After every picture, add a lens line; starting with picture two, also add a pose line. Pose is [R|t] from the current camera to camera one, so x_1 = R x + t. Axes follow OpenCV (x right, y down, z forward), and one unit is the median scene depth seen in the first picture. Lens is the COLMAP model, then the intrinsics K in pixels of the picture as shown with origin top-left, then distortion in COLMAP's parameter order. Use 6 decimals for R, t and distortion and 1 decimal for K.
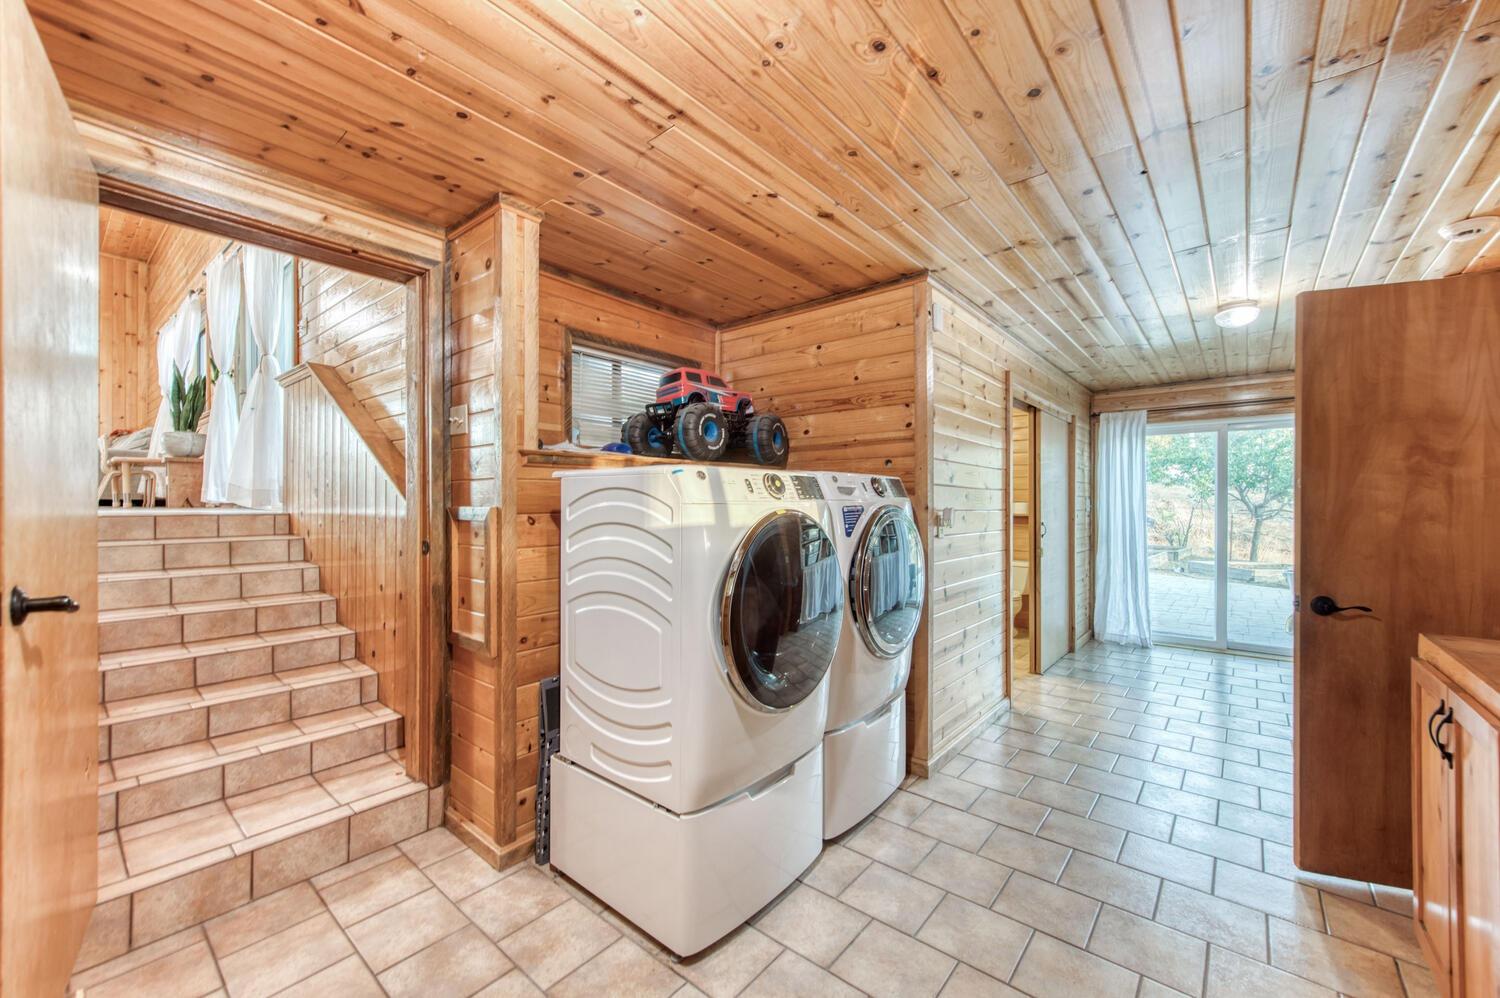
lens RADIAL K [[599.2, 0, 741.1], [0, 599.2, 497.6], [0, 0, 1]] dist [0.005869, -0.000847]
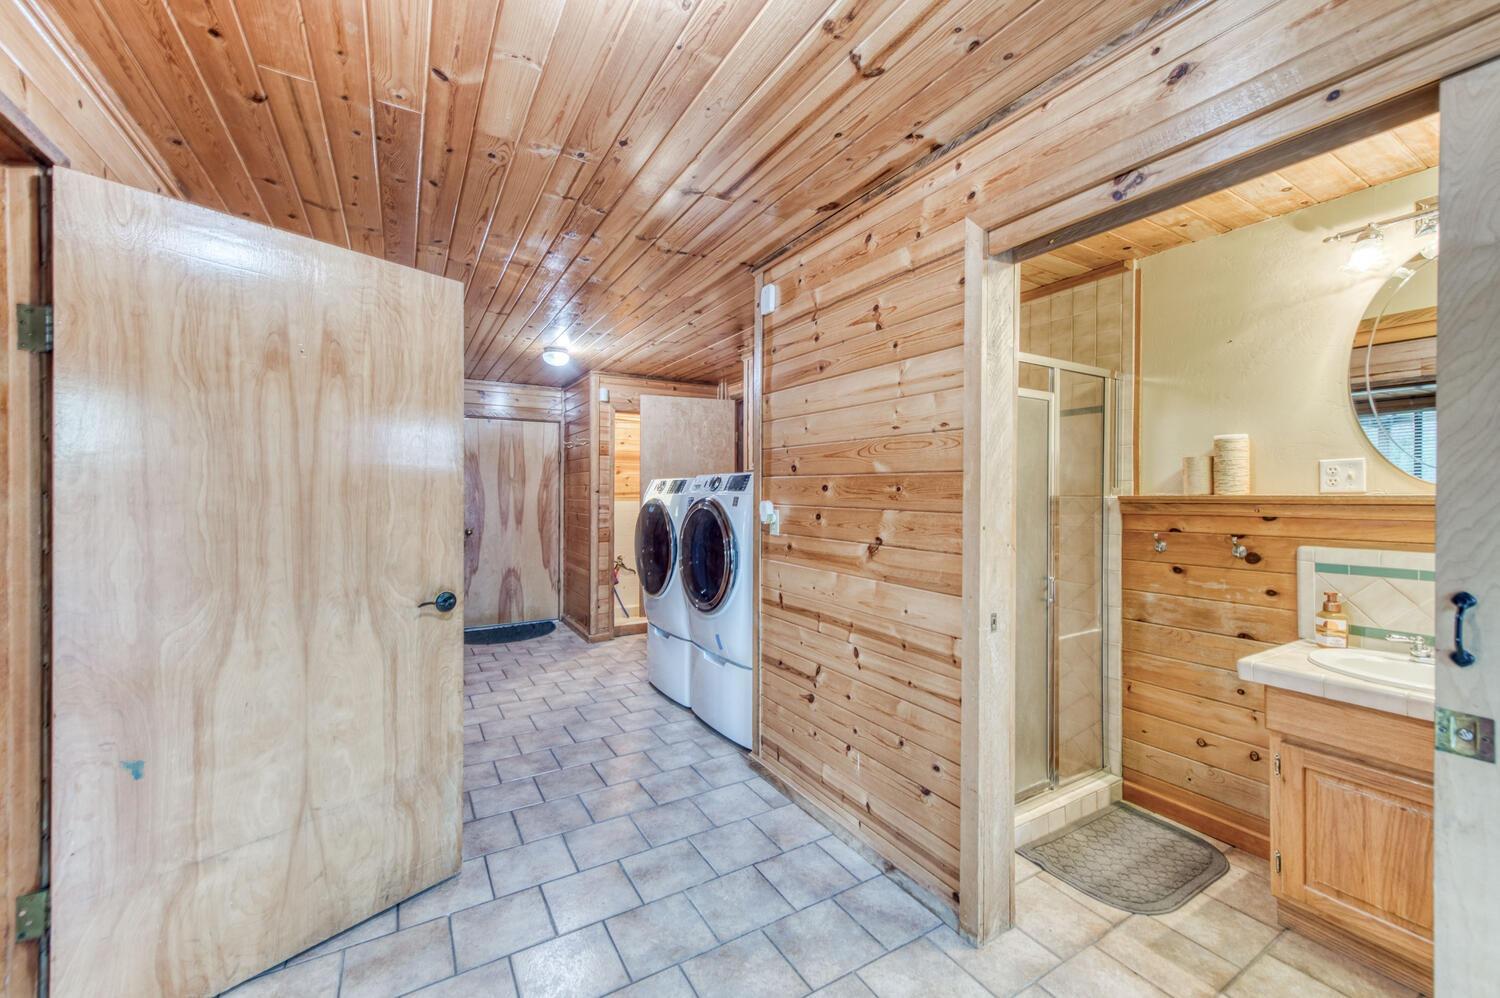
lens RADIAL K [[599.2, 0, 752.1], [0, 599.2, 493.1], [0, 0, 1]] dist [0.005869, -0.000847]
pose [[-0.331347, 0.002503, -0.943506, 1.755253], [0.008721, 0.999962, -0.000409, -0.001017], [0.943469, -0.008364, -0.331356, 1.849538]]
